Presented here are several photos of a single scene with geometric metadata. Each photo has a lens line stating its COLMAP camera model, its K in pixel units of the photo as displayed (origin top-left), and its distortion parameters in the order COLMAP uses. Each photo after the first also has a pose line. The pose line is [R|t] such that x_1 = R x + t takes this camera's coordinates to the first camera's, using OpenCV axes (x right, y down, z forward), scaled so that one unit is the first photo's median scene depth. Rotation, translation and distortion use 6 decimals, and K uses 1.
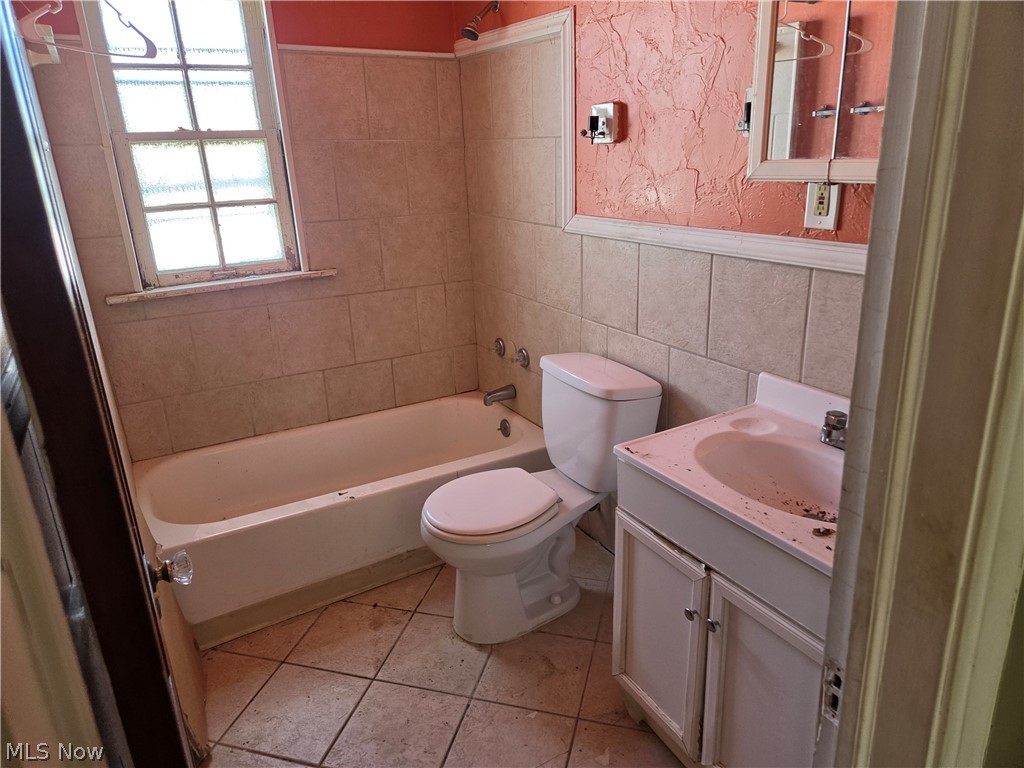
lens RADIAL K [[692.1, 0, 519.5], [0, 692.1, 379.1], [0, 0, 1]] dist [0.051711, -0.037713]
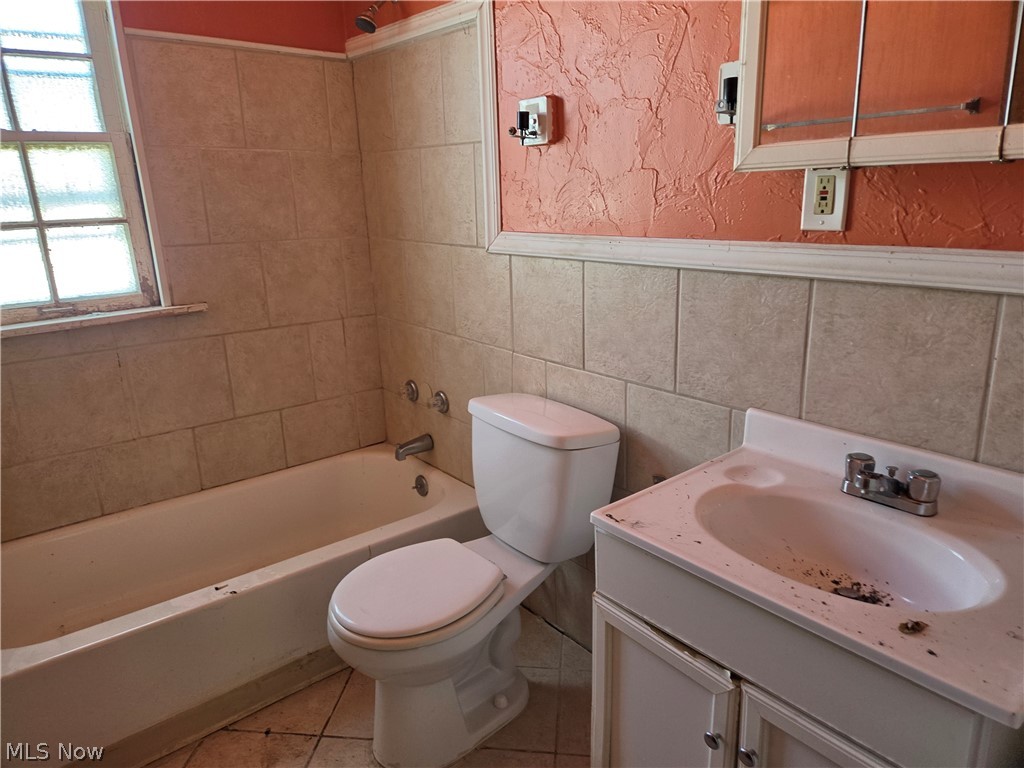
lens RADIAL K [[692.1, 0, 506.1], [0, 692.1, 386.1], [0, 0, 1]] dist [0.051711, -0.037713]
pose [[0.989968, -0.036511, 0.136490, -0.037897], [0.043560, 0.997848, -0.049018, -0.006584], [-0.134406, 0.054472, 0.989428, 0.174925]]
